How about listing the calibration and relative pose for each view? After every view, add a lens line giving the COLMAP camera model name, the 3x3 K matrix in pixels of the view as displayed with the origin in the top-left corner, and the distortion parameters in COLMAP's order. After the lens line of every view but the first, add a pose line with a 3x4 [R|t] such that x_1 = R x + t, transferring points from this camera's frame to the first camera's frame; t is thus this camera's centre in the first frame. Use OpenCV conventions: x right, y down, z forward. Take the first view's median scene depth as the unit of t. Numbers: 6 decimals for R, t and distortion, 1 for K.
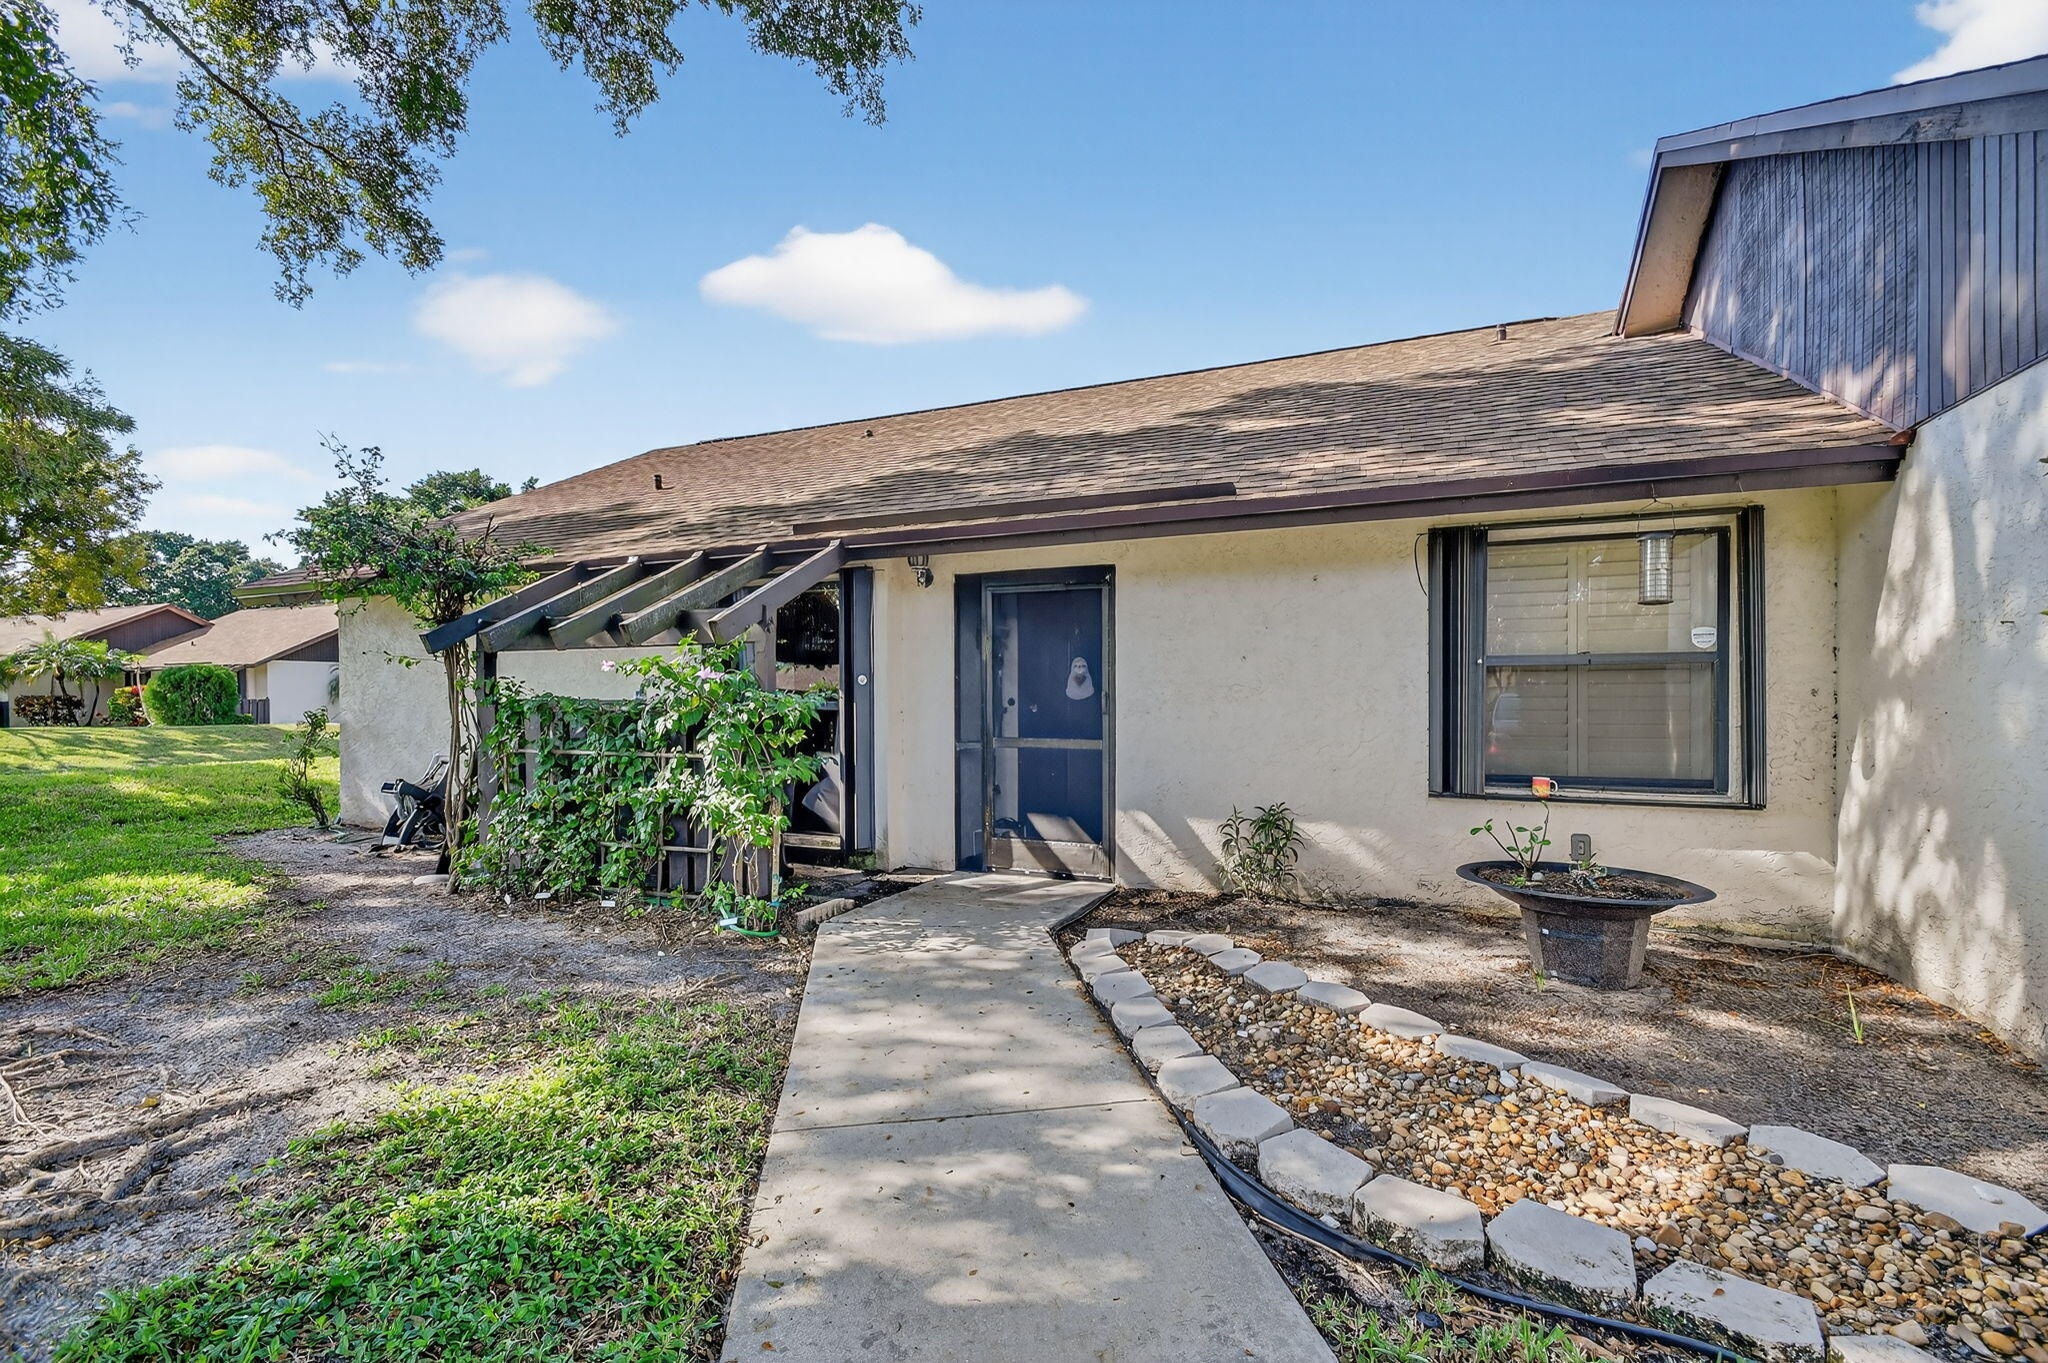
lens RADIAL K [[803.2, 0, 1024.7], [0, 803.2, 679.3], [0, 0, 1]] dist [0.001807, -0.000146]
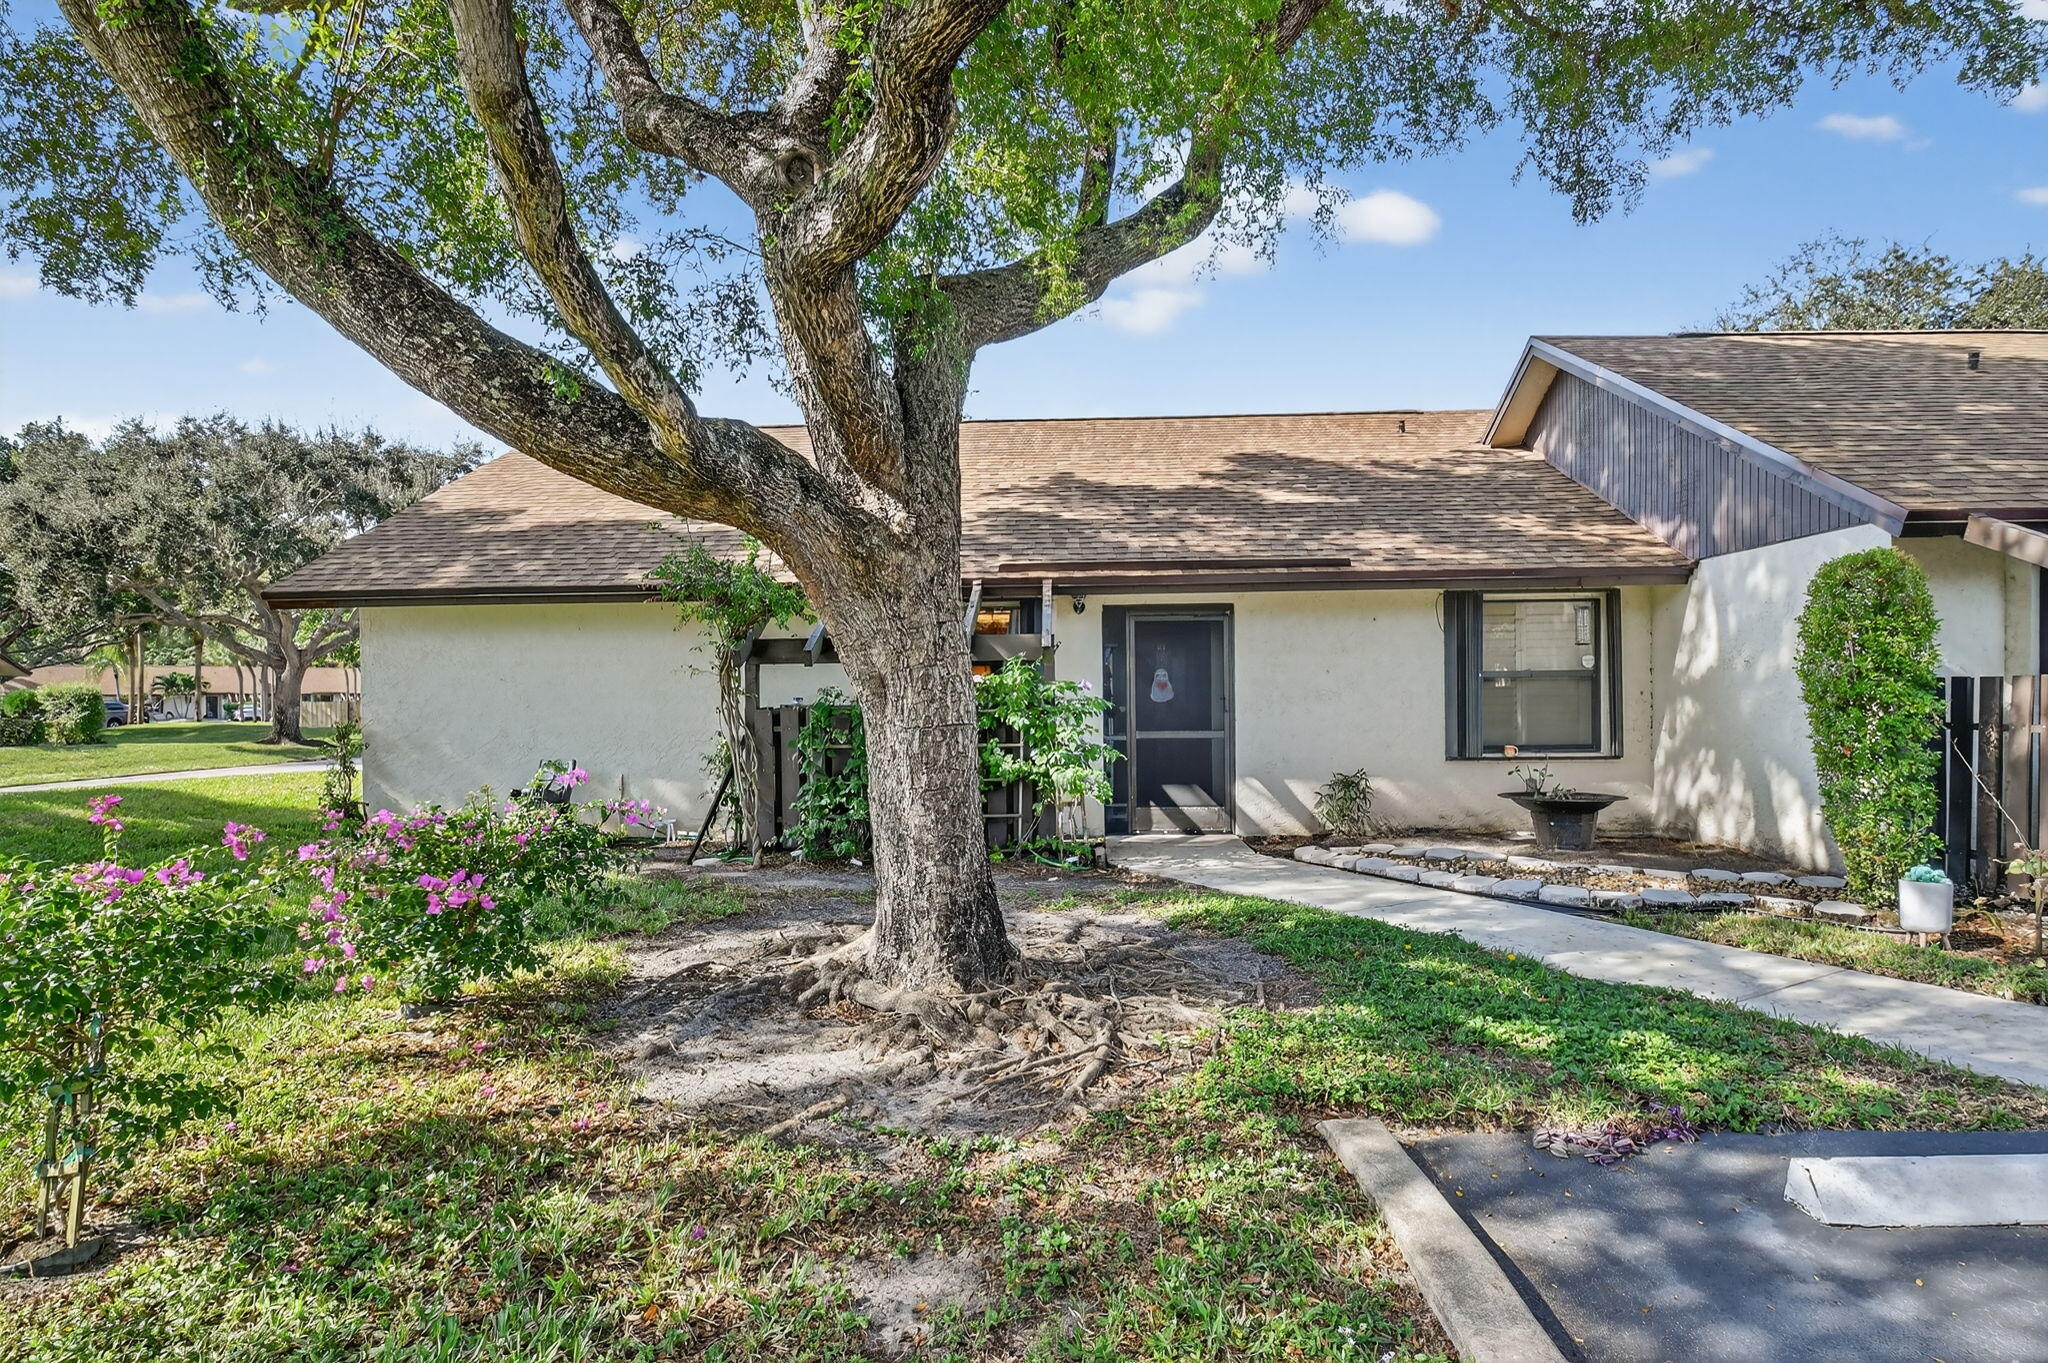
lens RADIAL K [[907.1, 0, 1024.1], [0, 907.1, 680.6], [0, 0, 1]] dist [-0.002650, -0.007478]
pose [[0.951835, -0.000866, 0.306611, -0.886136], [0.000947, 1.000000, -0.000114, -0.012152], [-0.306611, 0.000399, 0.951835, -0.469419]]
